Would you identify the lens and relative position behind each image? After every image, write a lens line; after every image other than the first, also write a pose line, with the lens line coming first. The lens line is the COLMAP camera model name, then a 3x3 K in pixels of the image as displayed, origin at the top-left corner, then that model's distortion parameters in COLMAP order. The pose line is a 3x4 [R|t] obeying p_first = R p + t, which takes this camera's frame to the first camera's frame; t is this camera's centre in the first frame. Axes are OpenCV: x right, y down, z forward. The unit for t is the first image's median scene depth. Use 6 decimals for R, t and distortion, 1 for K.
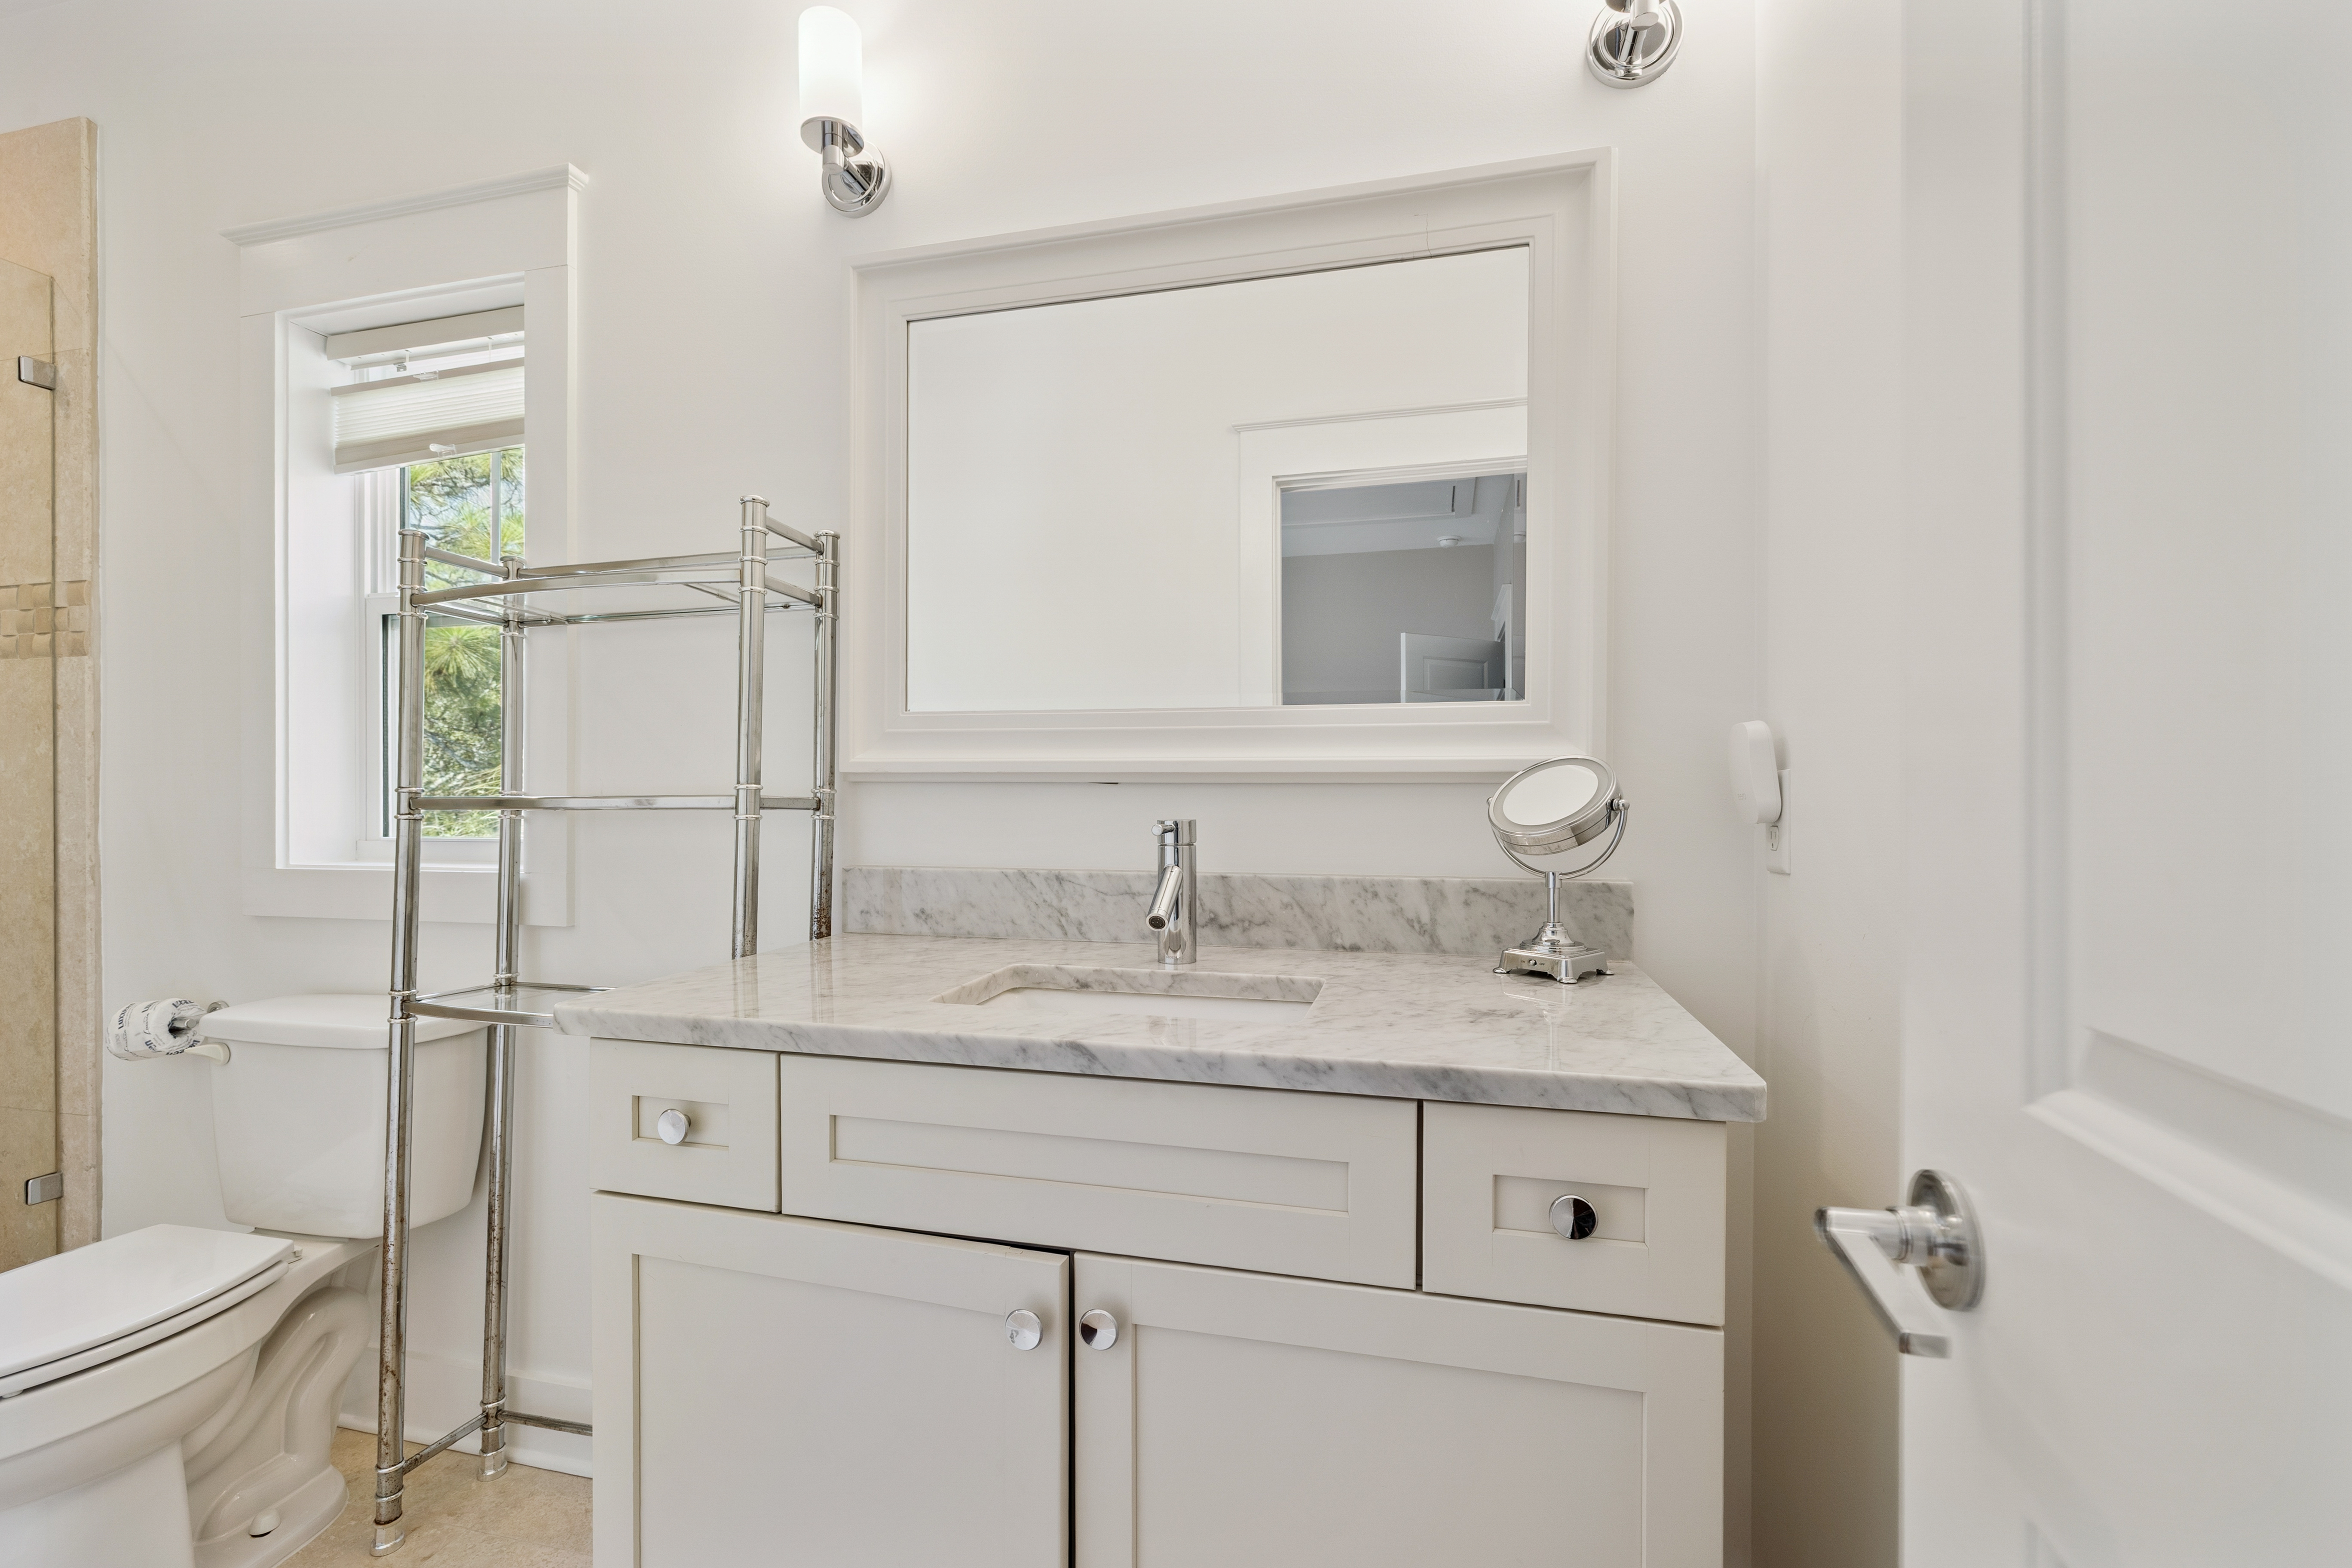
lens RADIAL K [[999.2, 0, 1154.0], [0, 999.2, 763.8], [0, 0, 1]] dist [0.004157, -0.002146]
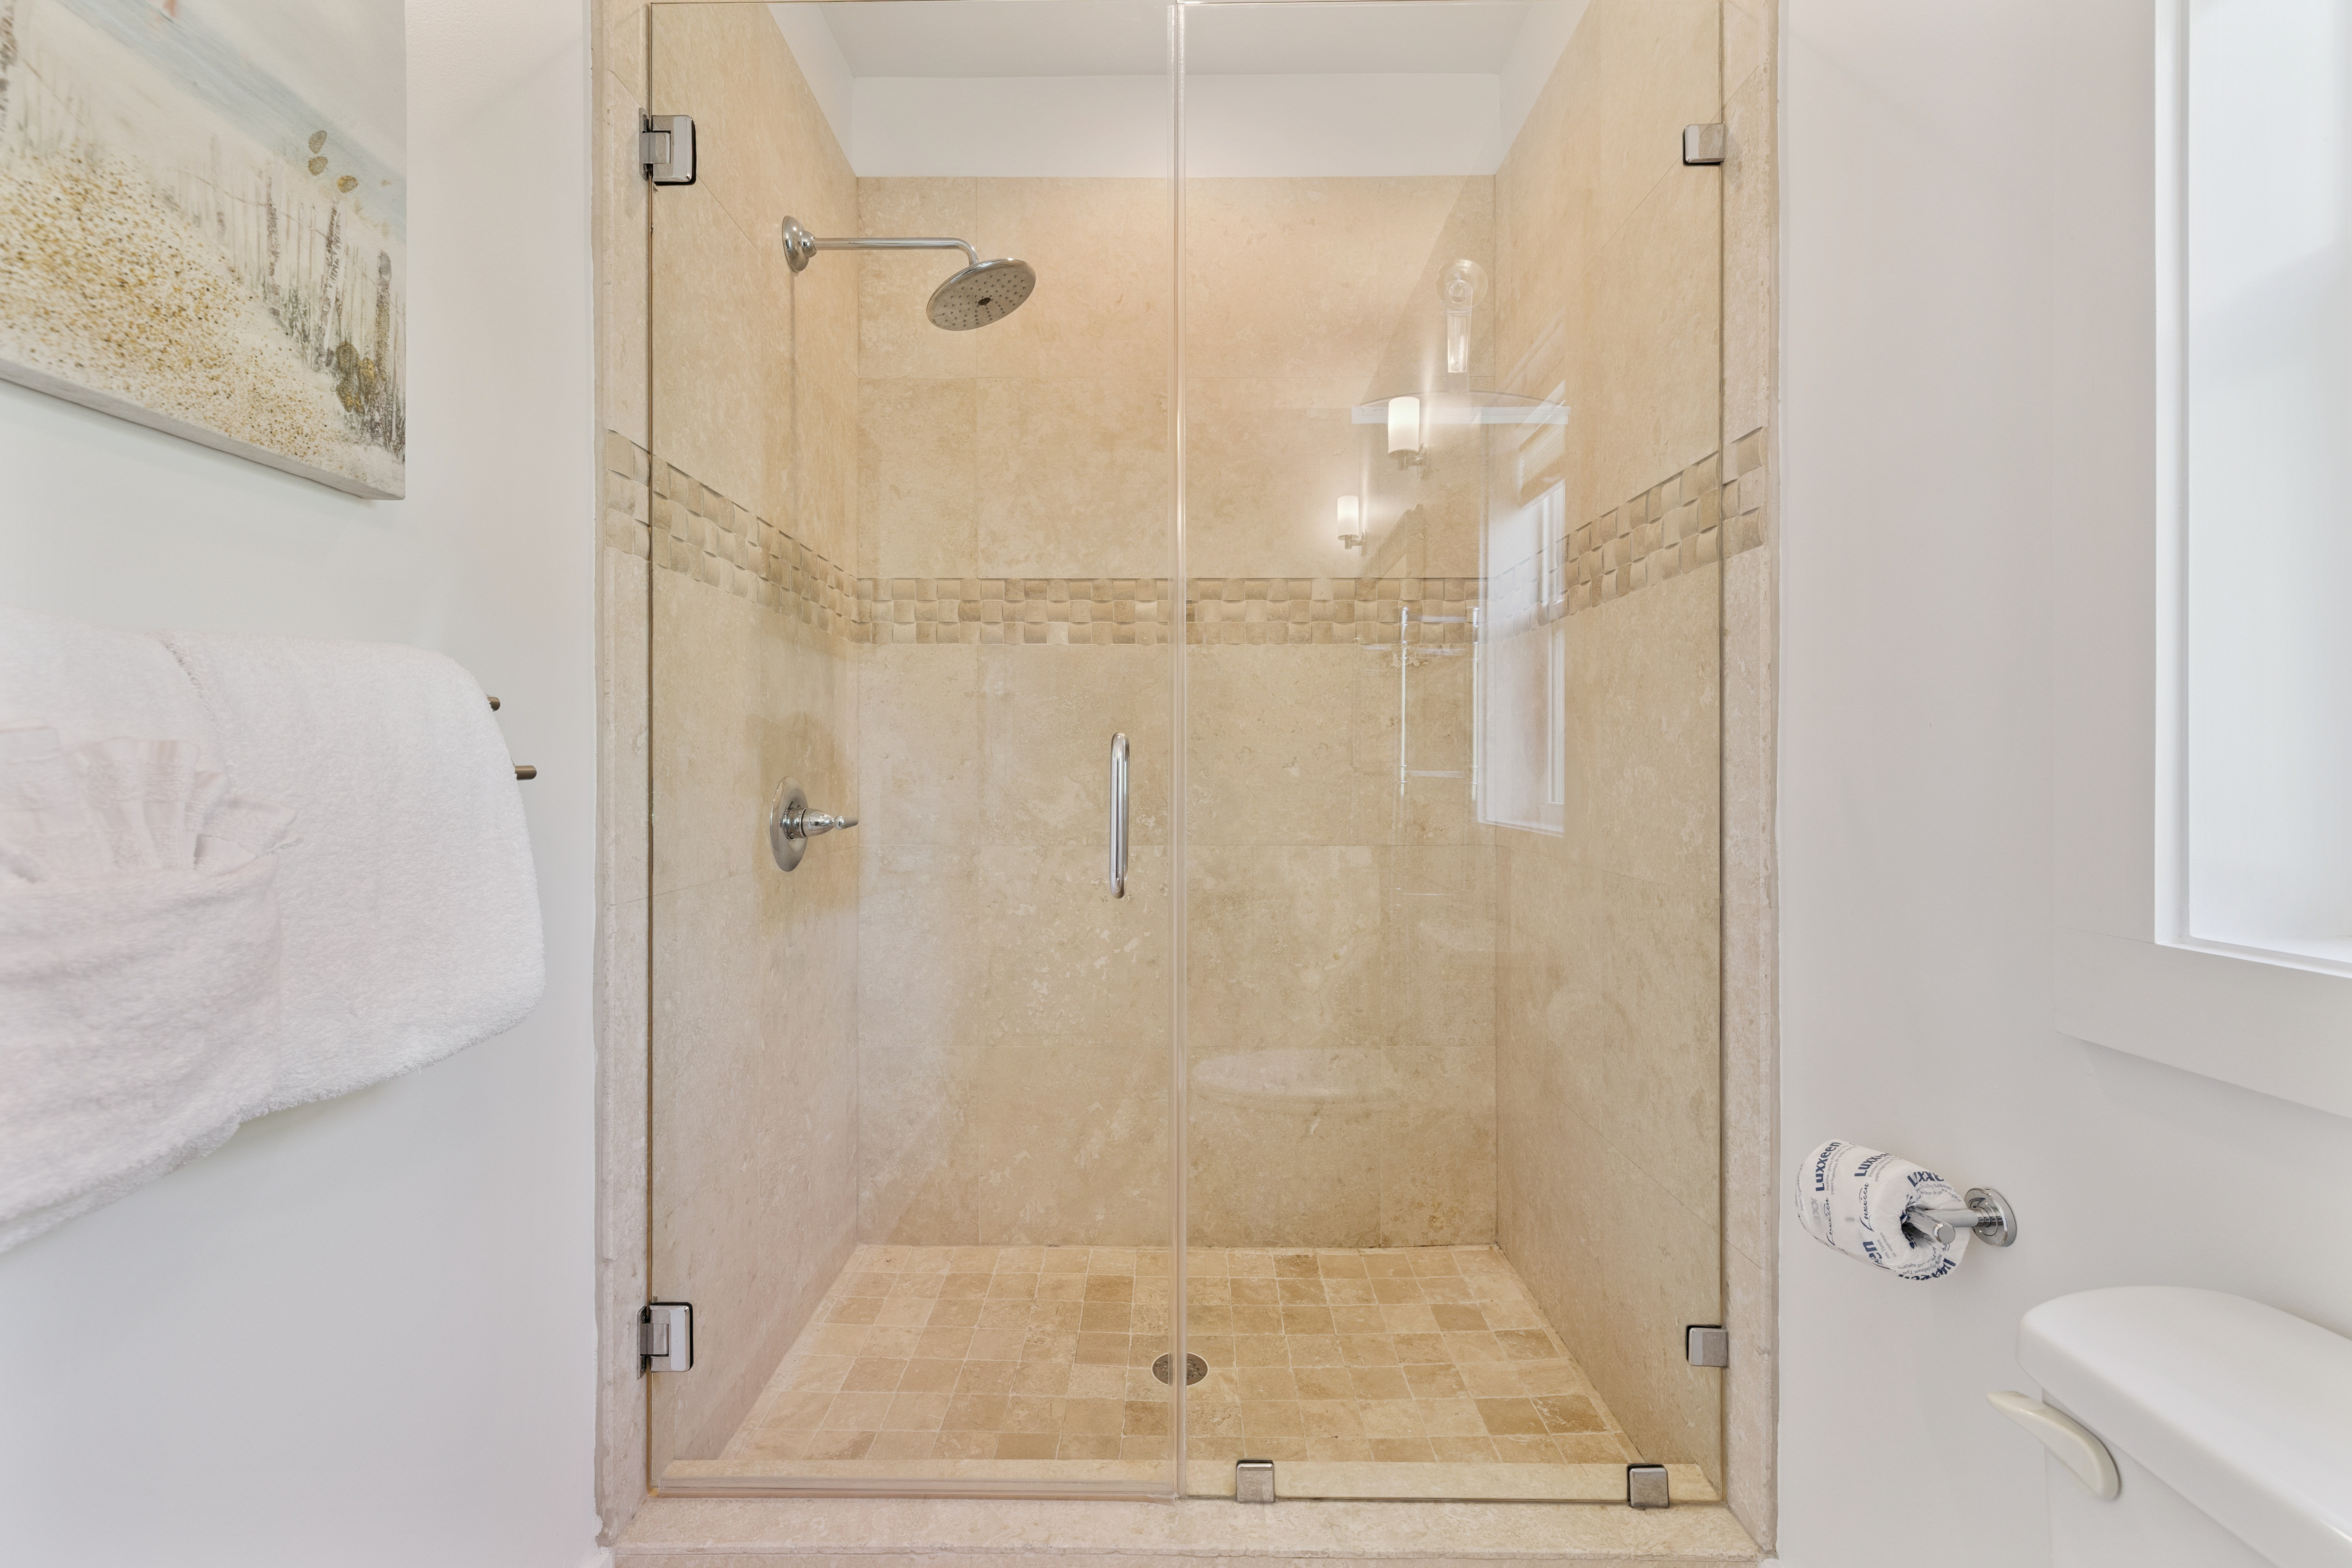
lens RADIAL K [[999.2, 0, 1152.8], [0, 999.2, 769.9], [0, 0, 1]] dist [0.004157, -0.002146]
pose [[0.233171, 0.010859, -0.972375, -0.534683], [0.002181, 0.999929, 0.011690, 0.026368], [0.972433, -0.004847, 0.233131, 0.472807]]
